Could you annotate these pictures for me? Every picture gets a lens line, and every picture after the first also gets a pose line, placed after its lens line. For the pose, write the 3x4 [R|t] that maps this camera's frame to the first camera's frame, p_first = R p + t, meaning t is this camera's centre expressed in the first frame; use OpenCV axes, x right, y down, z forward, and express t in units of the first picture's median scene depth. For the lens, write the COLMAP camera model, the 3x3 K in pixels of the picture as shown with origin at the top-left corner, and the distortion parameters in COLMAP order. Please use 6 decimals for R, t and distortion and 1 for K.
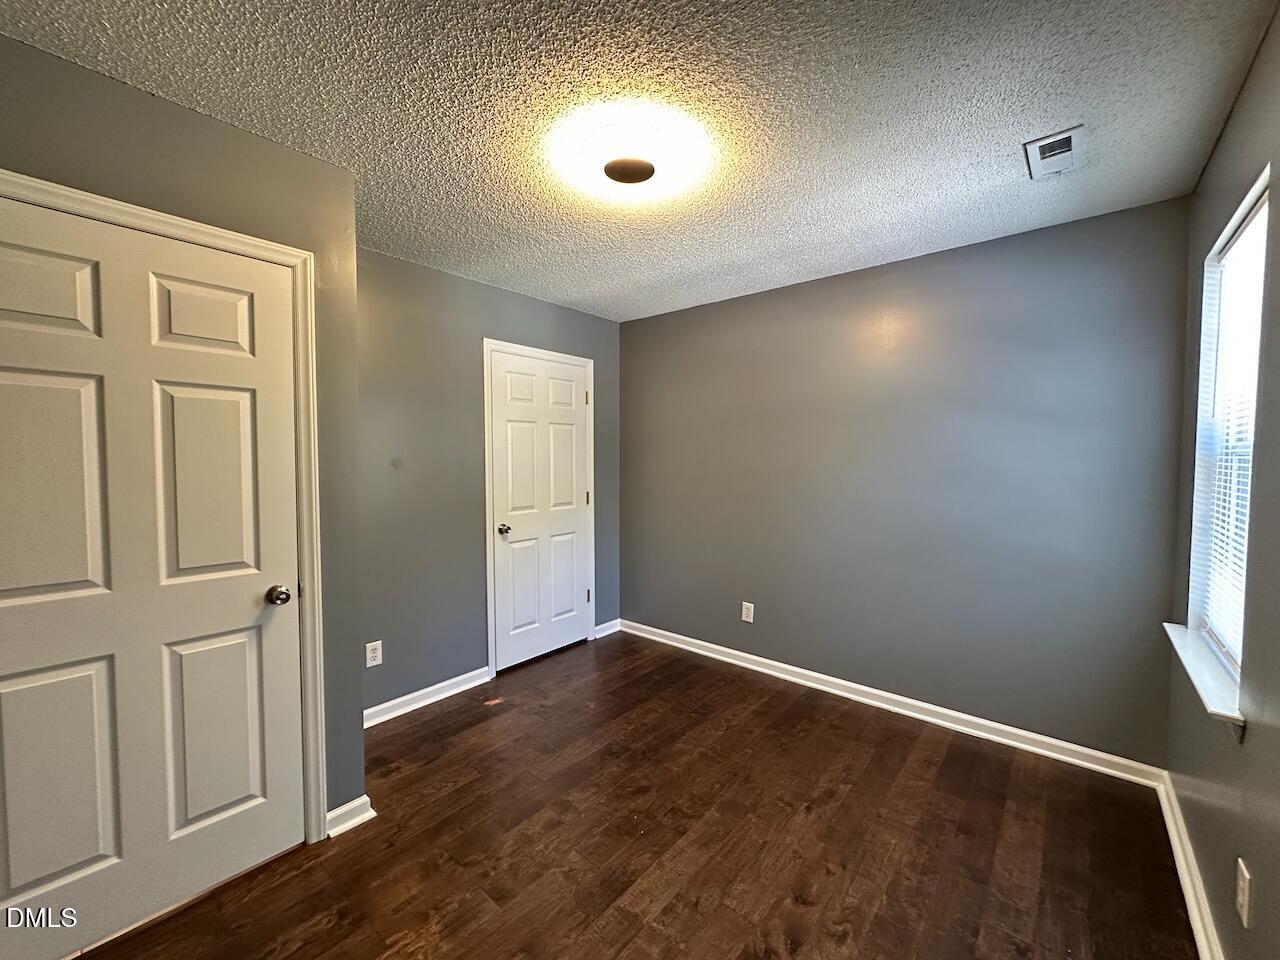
lens RADIAL K [[507.7, 0, 637.9], [0, 507.7, 481.6], [0, 0, 1]] dist [0.007389, 0.000487]
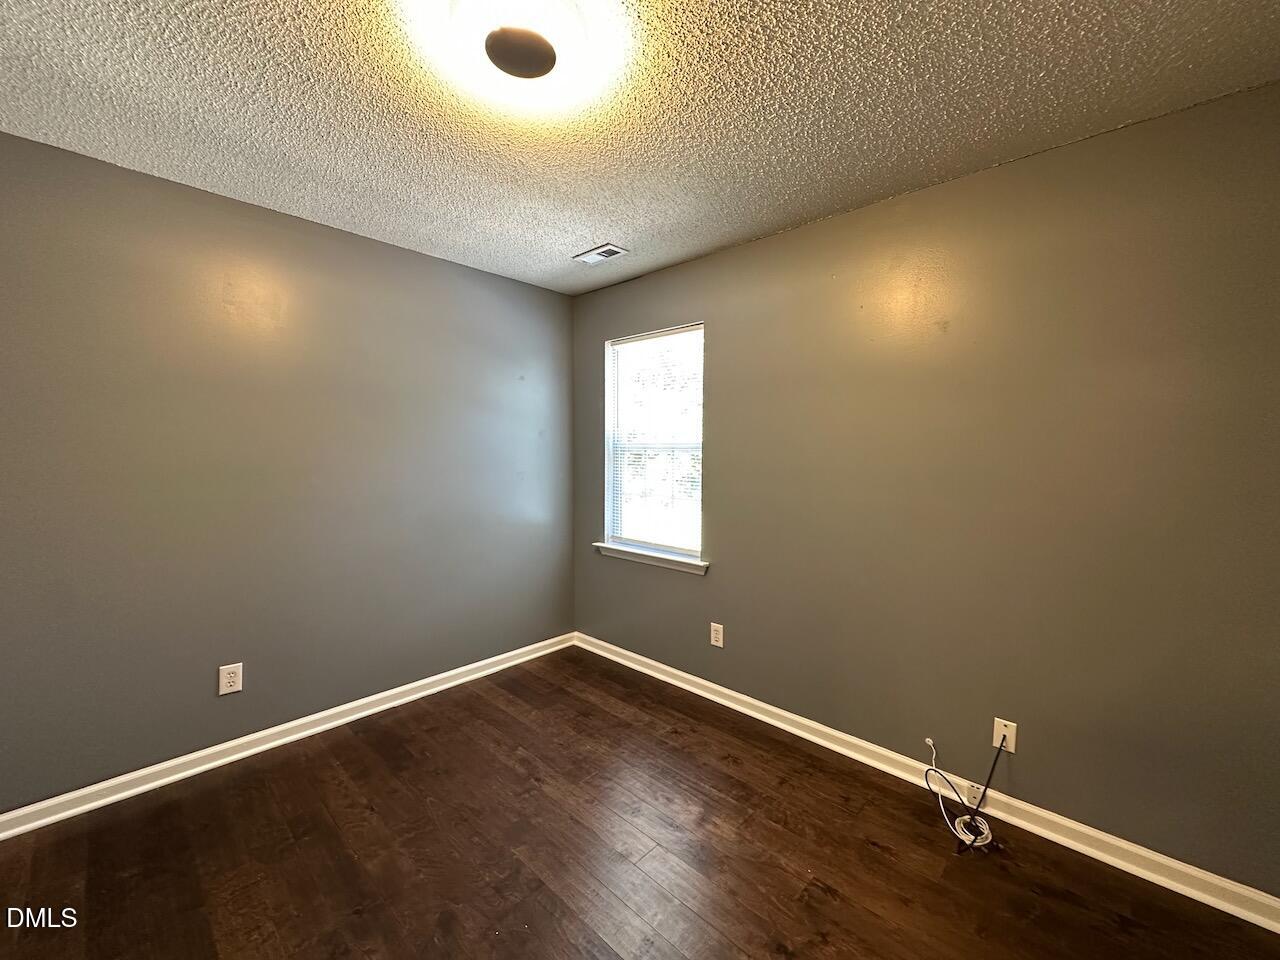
lens RADIAL K [[507.7, 0, 638.0], [0, 507.7, 484.2], [0, 0, 1]] dist [0.007389, 0.000487]
pose [[0.063335, -0.063824, 0.995949, -0.611062], [0.032476, 0.997556, 0.061862, -0.031206], [-0.997464, 0.028427, 0.065253, 0.639534]]
